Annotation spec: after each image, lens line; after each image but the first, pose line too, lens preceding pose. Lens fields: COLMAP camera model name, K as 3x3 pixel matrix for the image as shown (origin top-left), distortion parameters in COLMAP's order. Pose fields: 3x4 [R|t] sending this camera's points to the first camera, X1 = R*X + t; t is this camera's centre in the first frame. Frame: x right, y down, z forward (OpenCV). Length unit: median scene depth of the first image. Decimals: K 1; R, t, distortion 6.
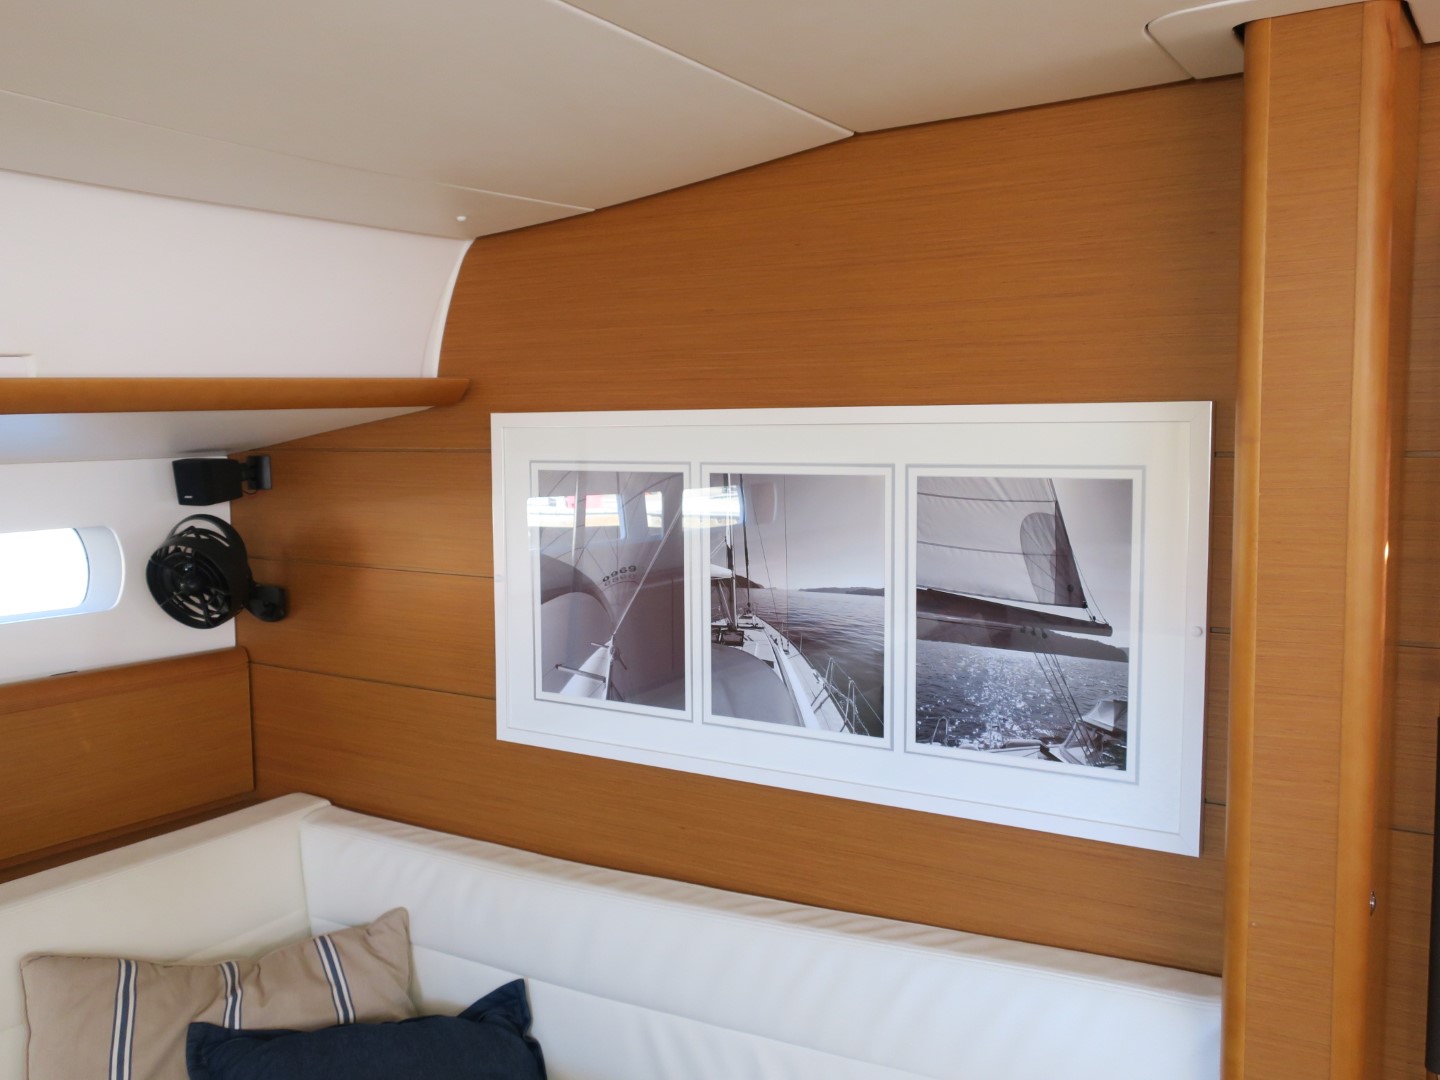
lens RADIAL K [[1270.8, 0, 720.0], [0, 1270.8, 540.0], [0, 0, 1]] dist [-0.004412, 0.004178]
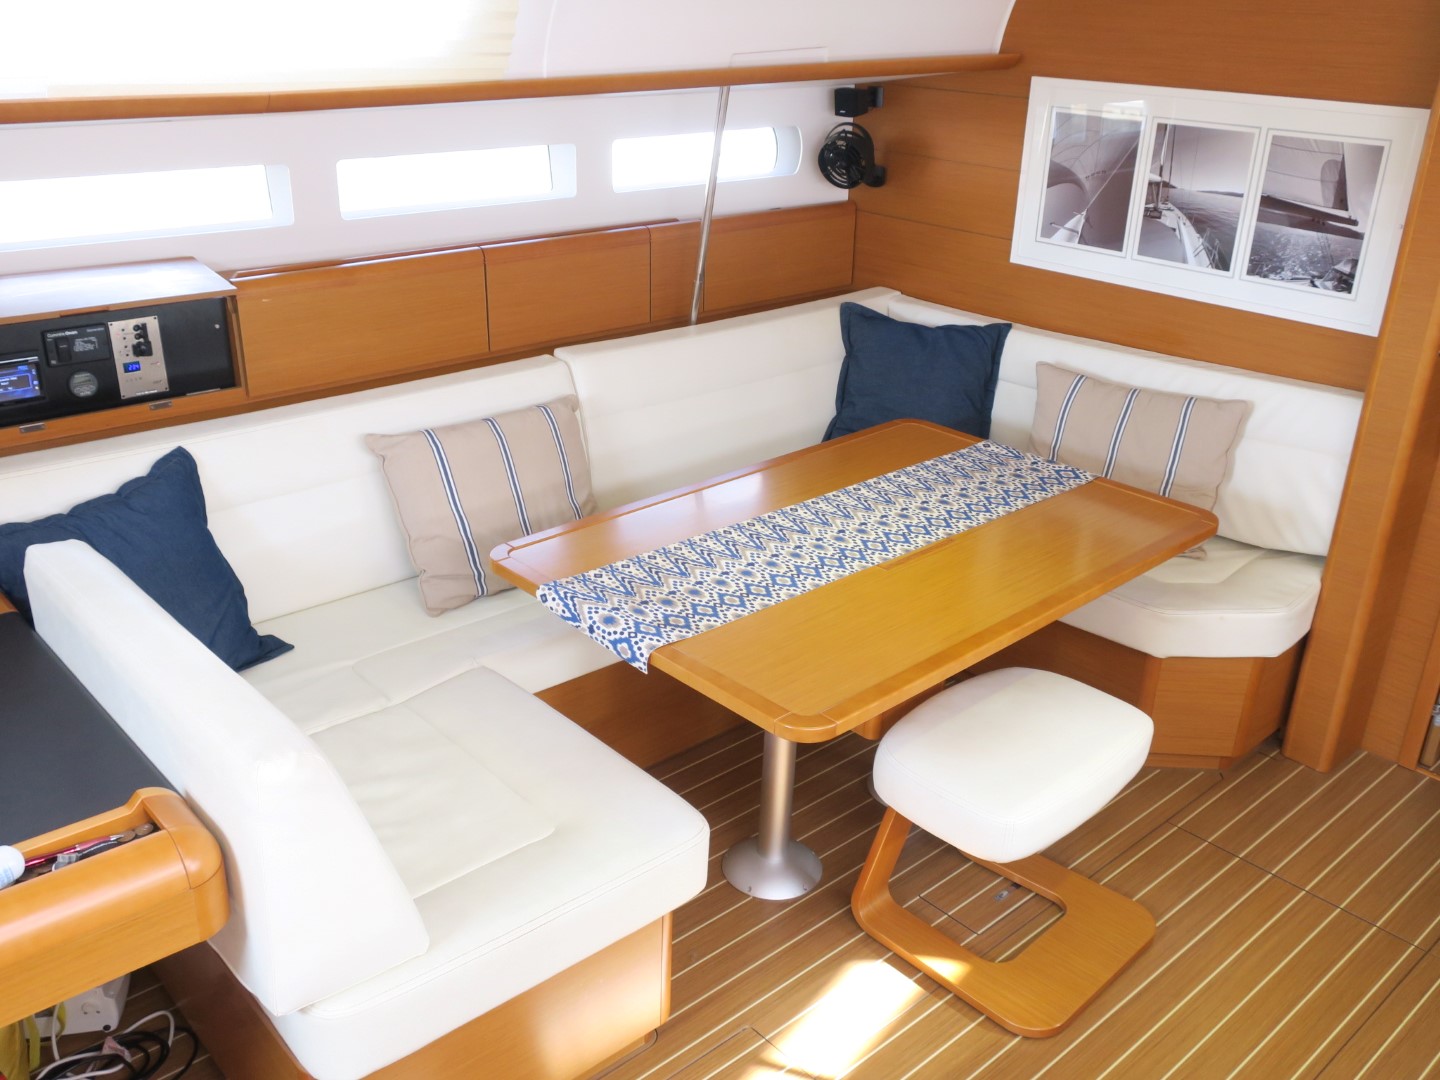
lens RADIAL K [[1304.0, 0, 720.0], [0, 1304.0, 540.0], [0, 0, 1]] dist [0.001055, -0.002017]
pose [[0.965336, 0.133501, -0.224283, -0.119768], [-0.056772, 0.946116, 0.318812, -0.048522], [0.254760, -0.295028, 0.920900, -1.138185]]
